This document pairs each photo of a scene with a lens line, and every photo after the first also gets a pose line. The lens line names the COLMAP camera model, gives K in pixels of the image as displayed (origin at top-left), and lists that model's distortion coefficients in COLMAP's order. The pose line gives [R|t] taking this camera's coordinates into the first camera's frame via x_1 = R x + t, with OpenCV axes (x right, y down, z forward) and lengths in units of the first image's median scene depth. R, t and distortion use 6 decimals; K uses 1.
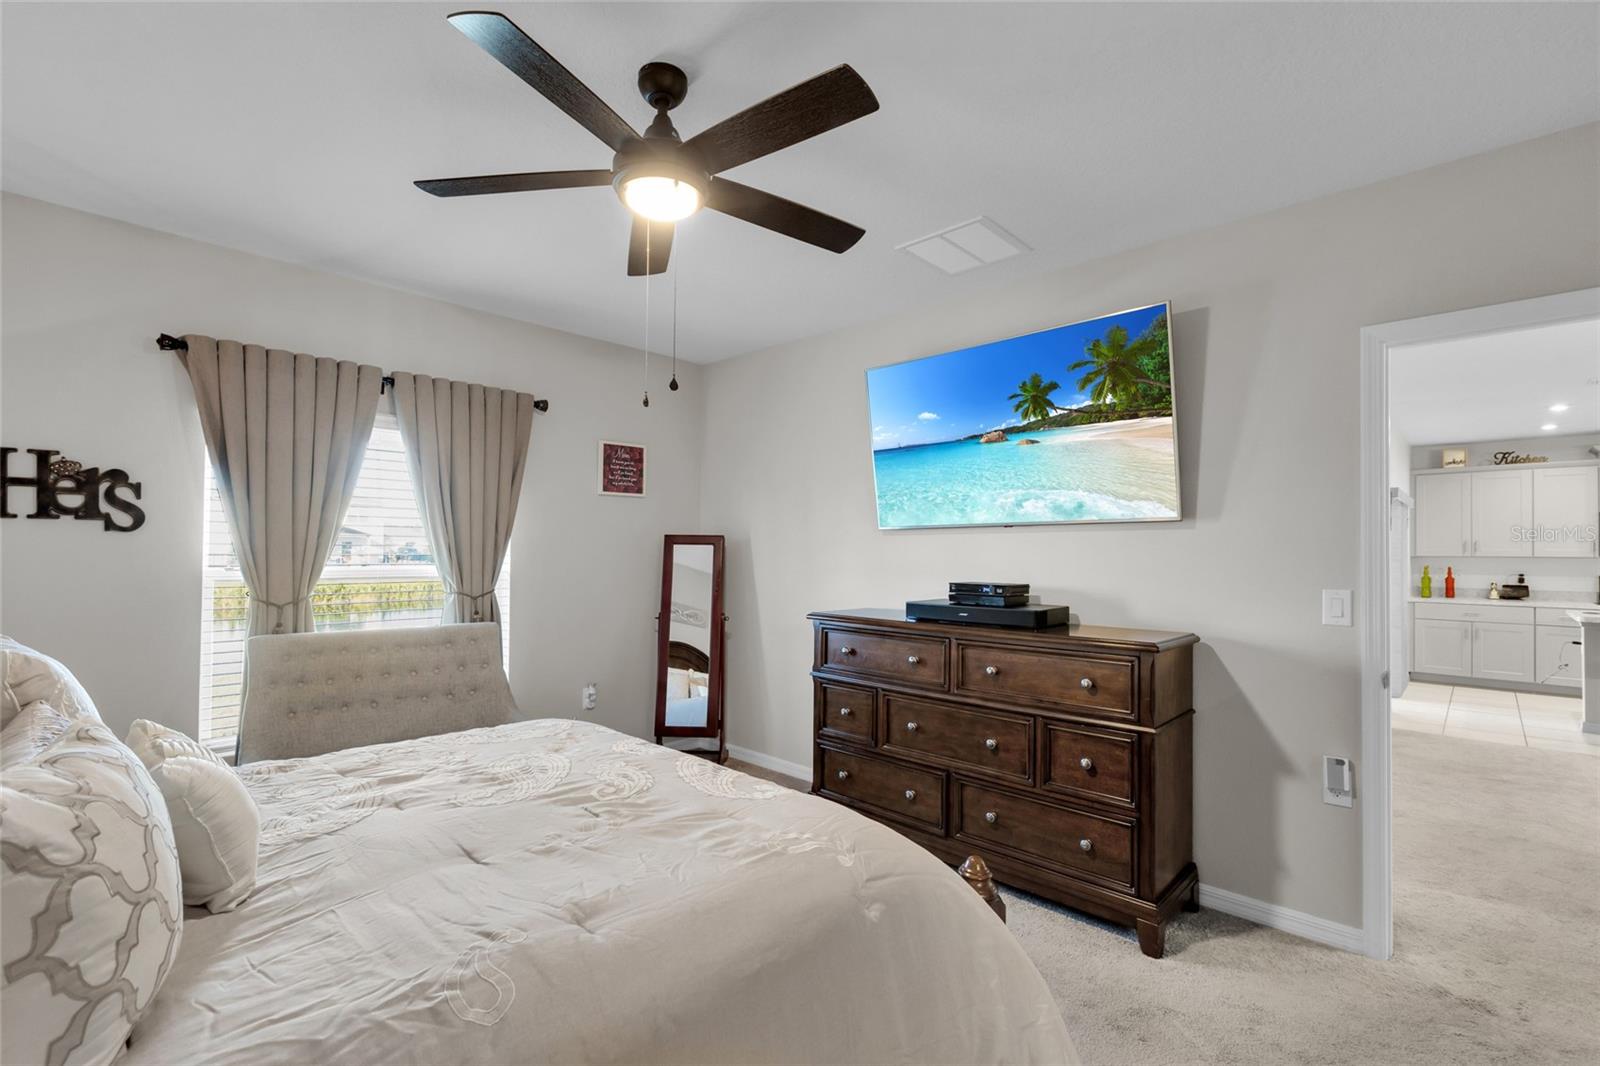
lens RADIAL K [[718.4, 0, 800.9], [0, 718.4, 544.1], [0, 0, 1]] dist [0.001664, -0.001666]
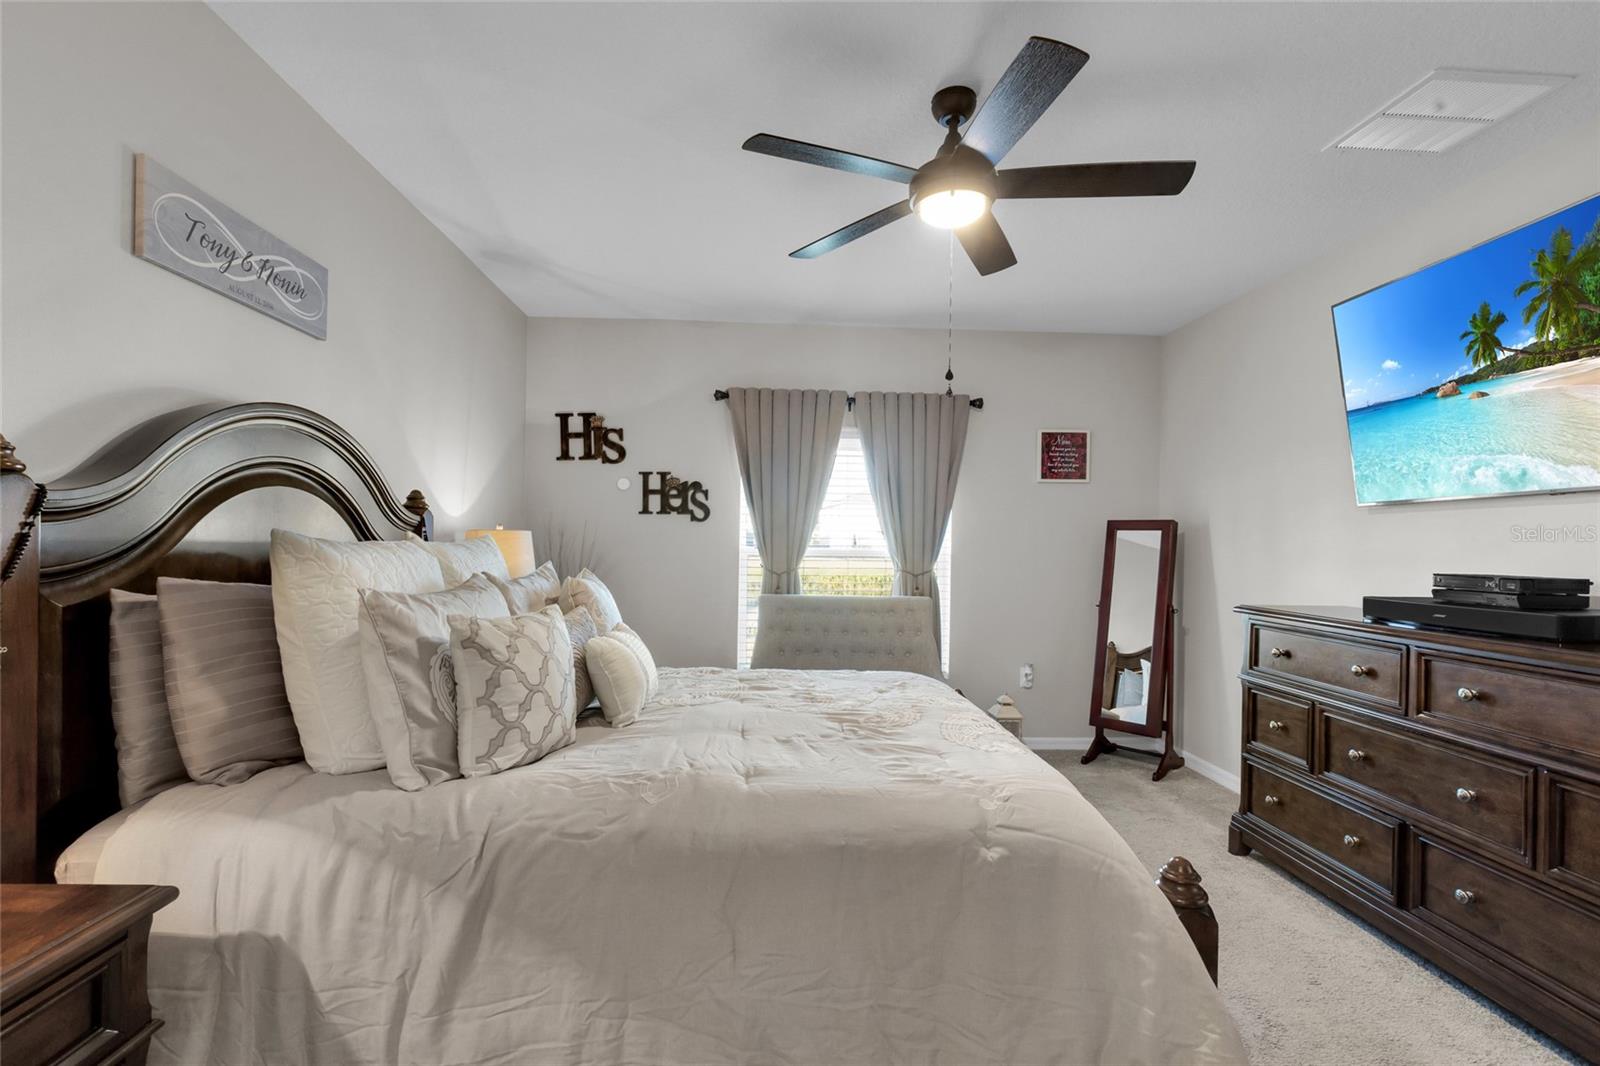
lens RADIAL K [[718.4, 0, 795.2], [0, 718.4, 545.9], [0, 0, 1]] dist [0.001664, -0.001666]
pose [[0.725940, 0.005947, -0.687732, 0.257106], [-0.001072, 0.999971, 0.007515, 0.021949], [0.687757, -0.004718, 0.725925, 0.014731]]
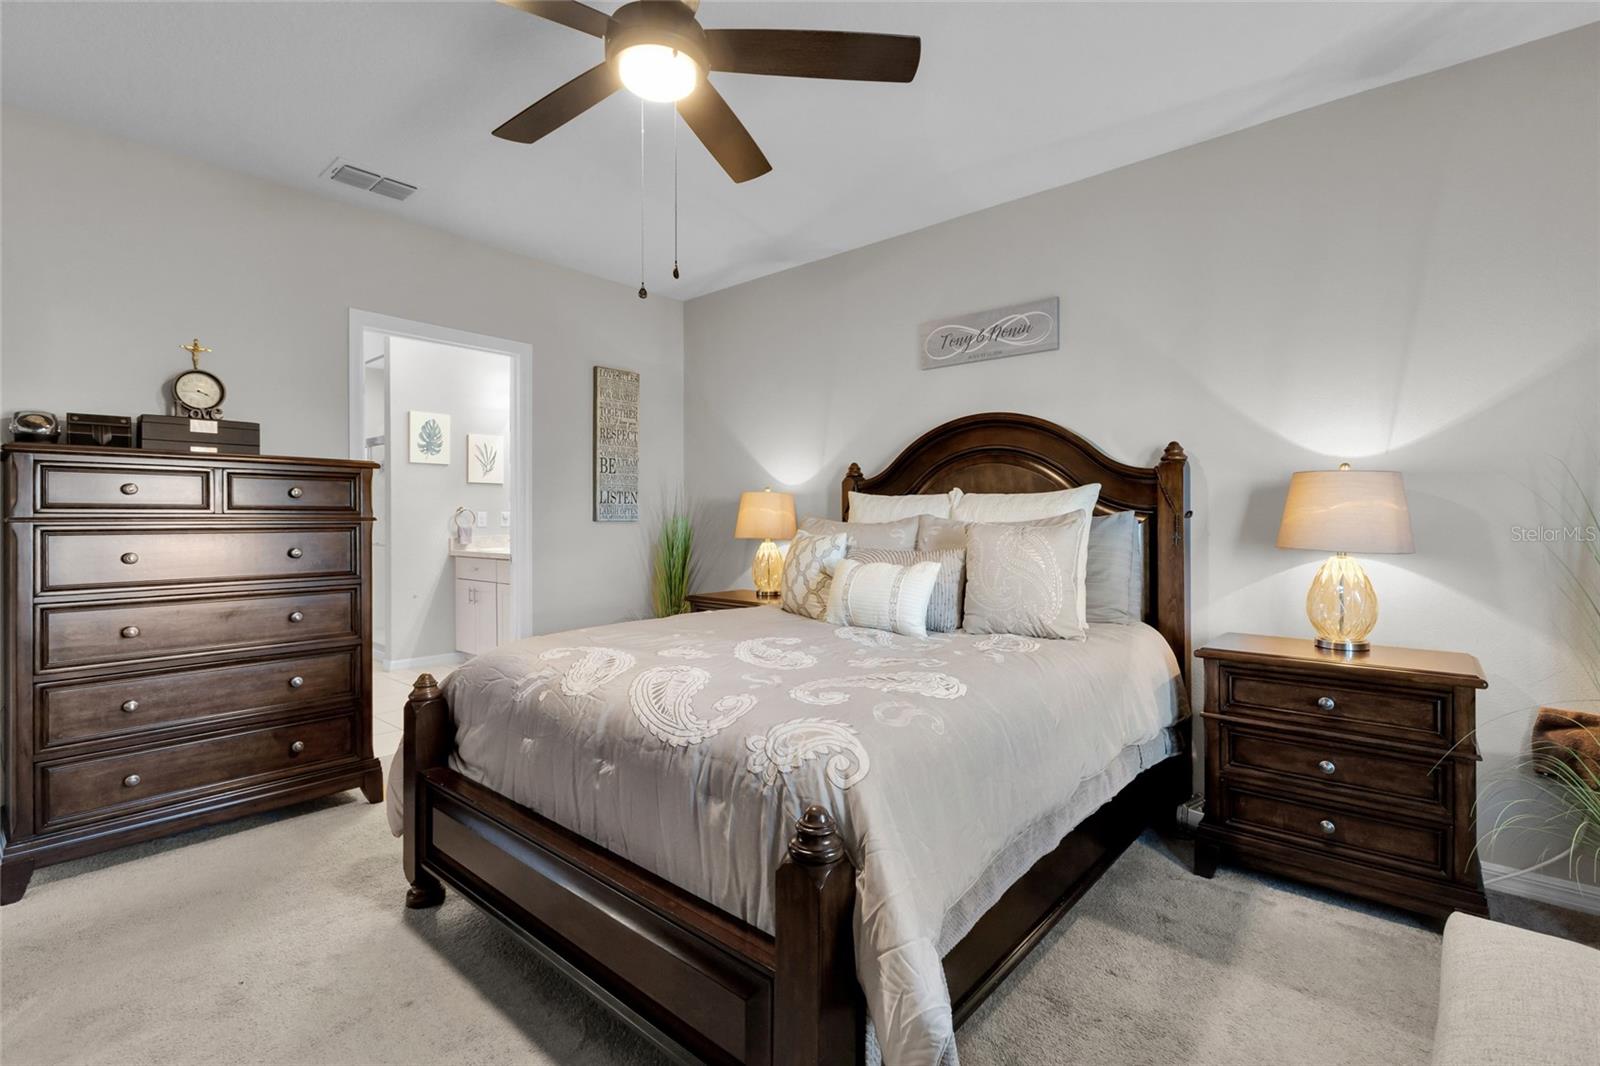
lens RADIAL K [[718.4, 0, 757.6], [0, 718.4, 519.0], [0, 0, 1]] dist [0.001664, -0.001666]
pose [[-0.999830, -0.016948, -0.007319, -0.203804], [-0.016852, 0.999774, -0.012987, 0.072664], [0.007537, -0.012862, -0.999889, 1.247610]]
